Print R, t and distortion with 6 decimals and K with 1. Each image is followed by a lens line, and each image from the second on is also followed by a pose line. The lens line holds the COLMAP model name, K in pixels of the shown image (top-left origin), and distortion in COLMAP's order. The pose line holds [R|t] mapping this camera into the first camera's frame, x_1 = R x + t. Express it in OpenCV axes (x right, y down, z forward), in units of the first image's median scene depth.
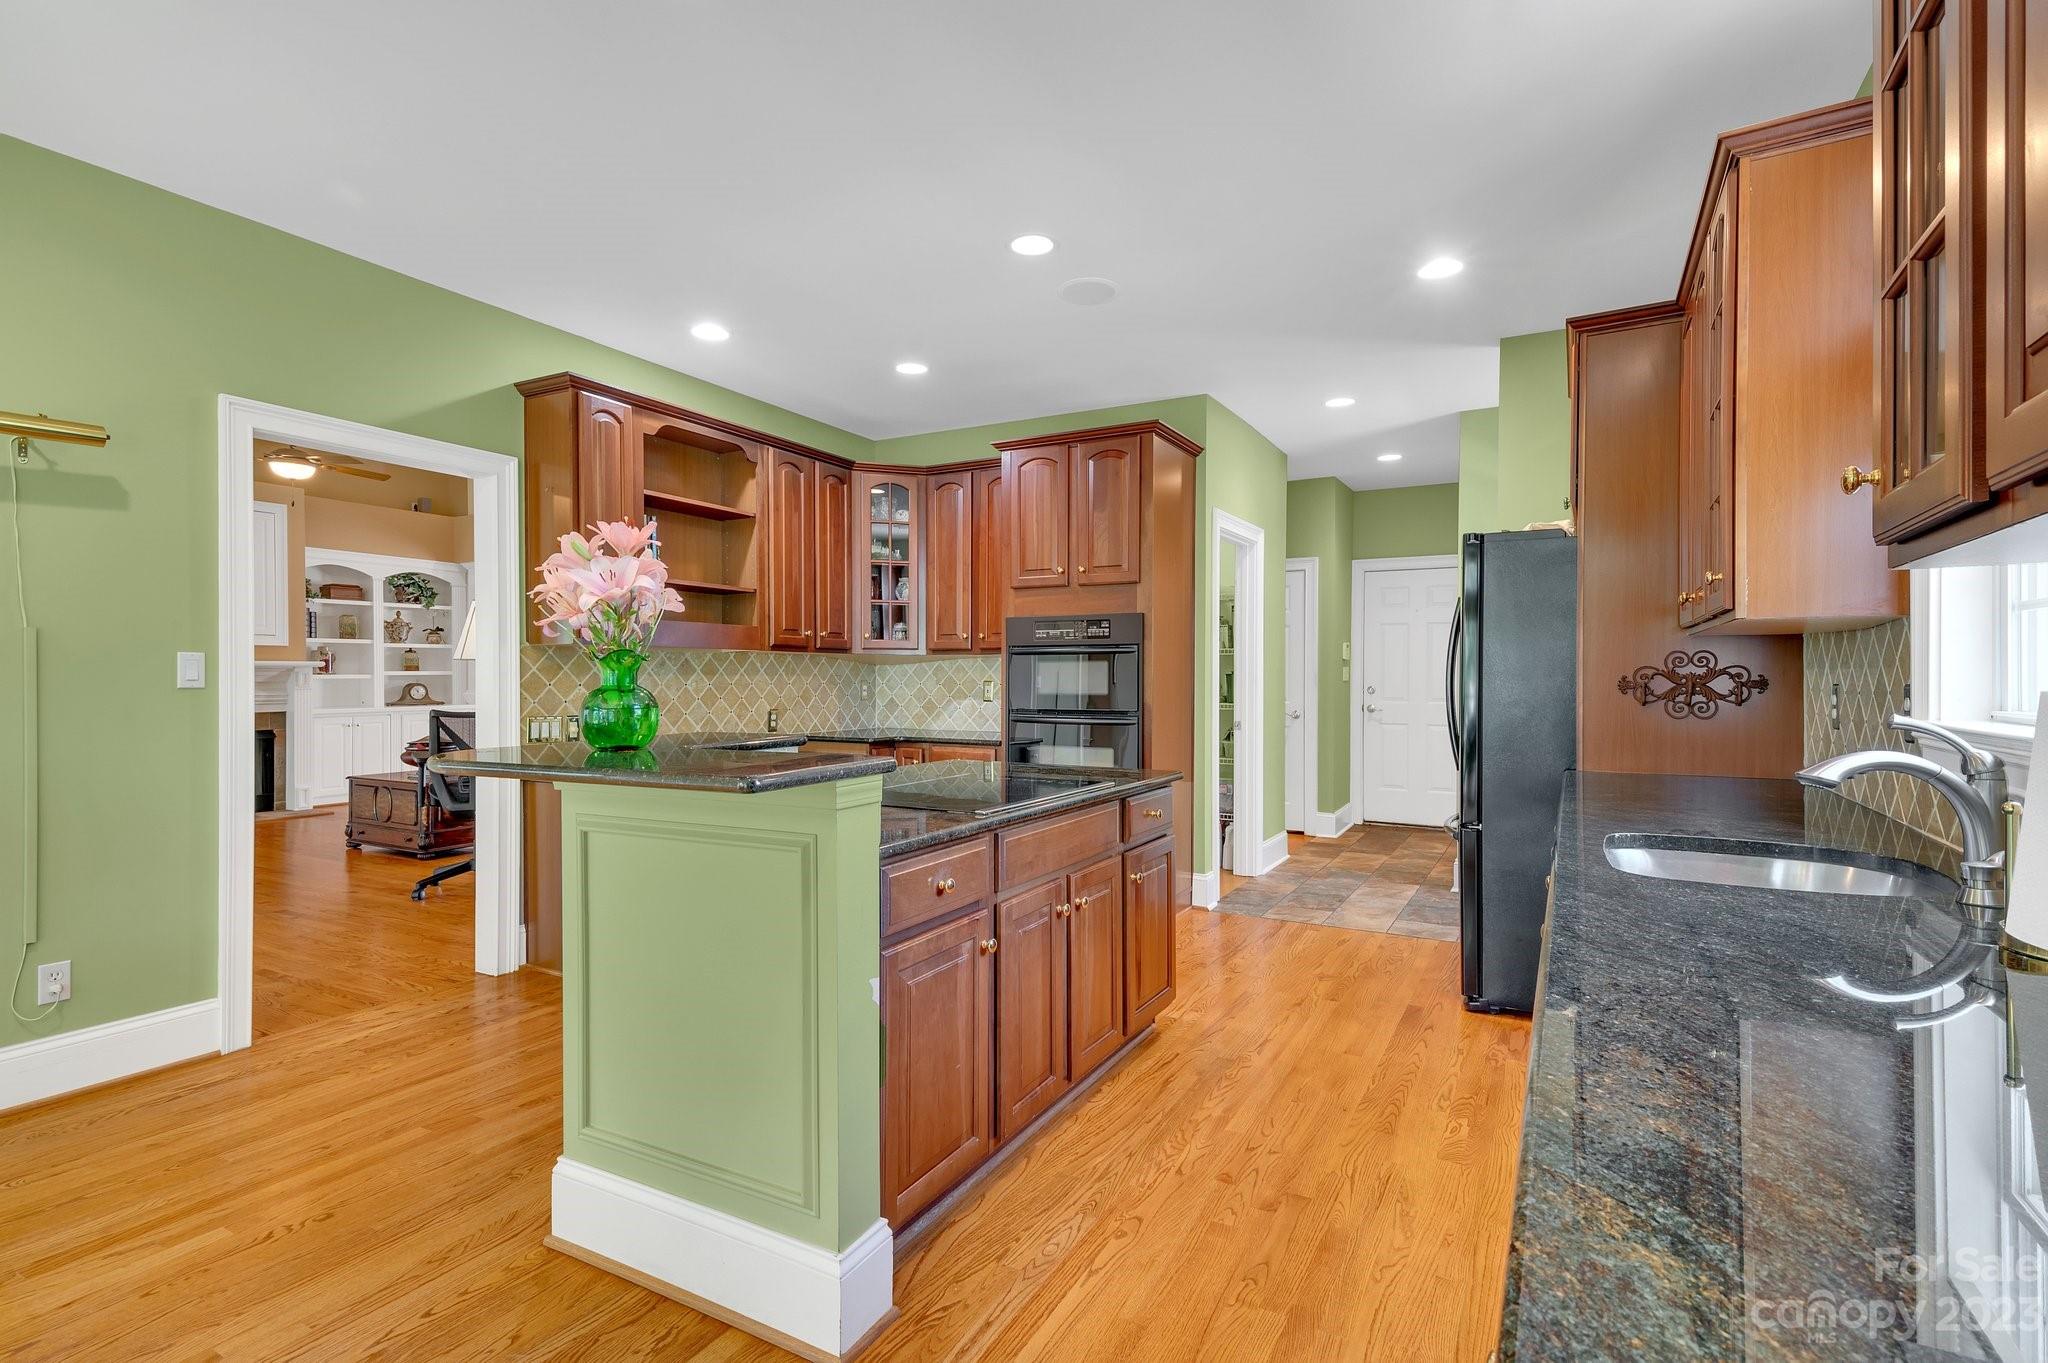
lens RADIAL K [[965.1, 0, 1028.0], [0, 965.1, 680.2], [0, 0, 1]] dist [0.055562, -0.019733]
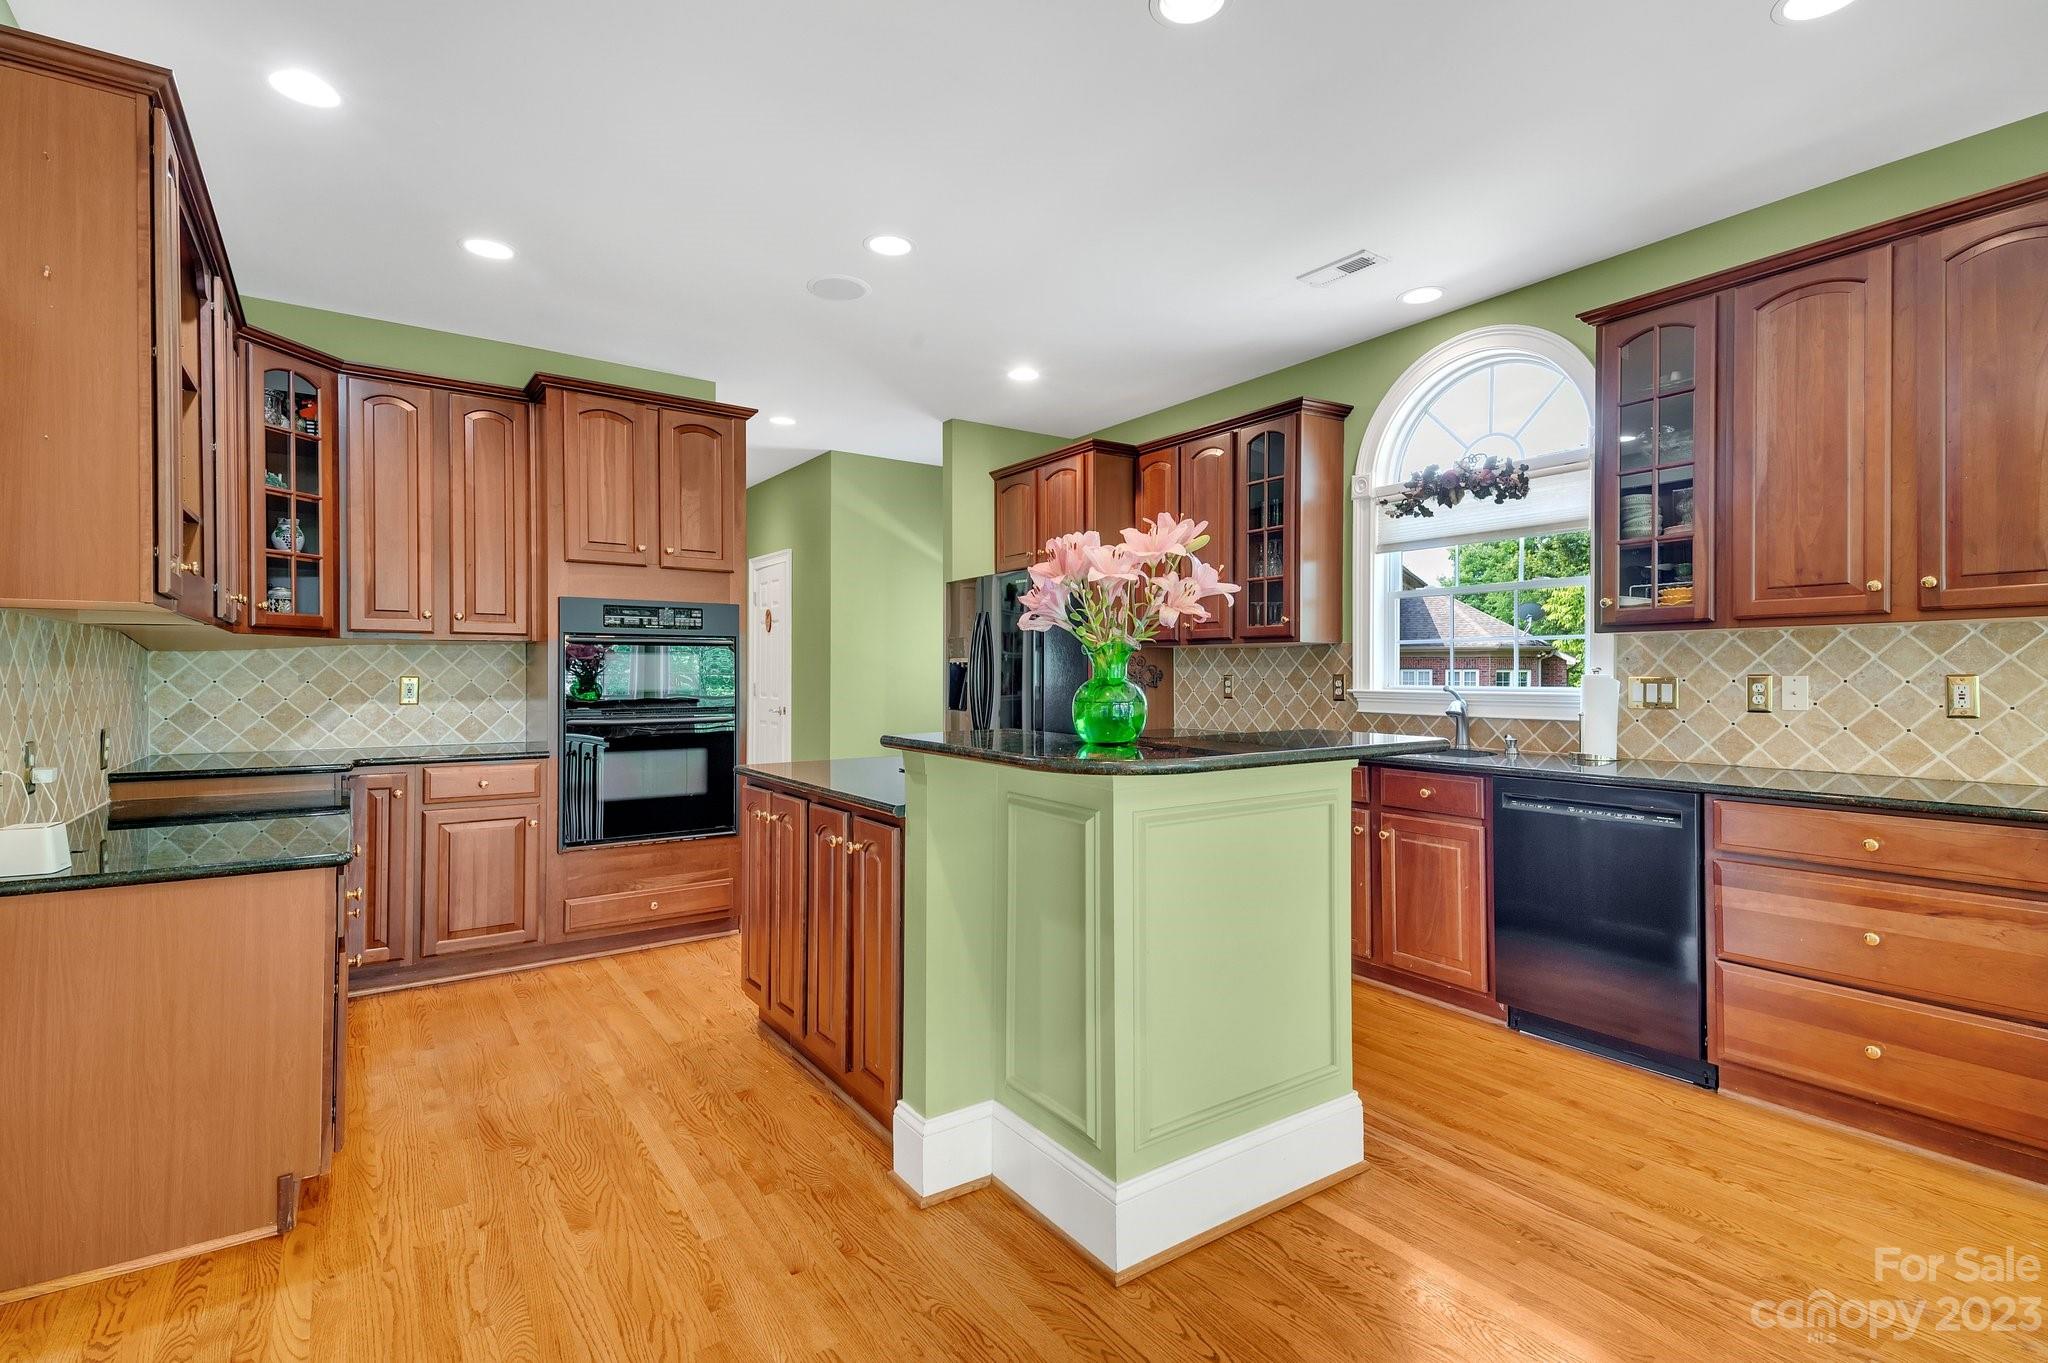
lens RADIAL K [[965.1, 0, 1028.0], [0, 965.1, 680.2], [0, 0, 1]] dist [0.055562, -0.019733]
pose [[0.435717, -0.005351, 0.900068, -0.614831], [0.003123, 0.999985, 0.004433, 0.002121], [-0.900079, 0.000880, 0.435727, 0.310408]]
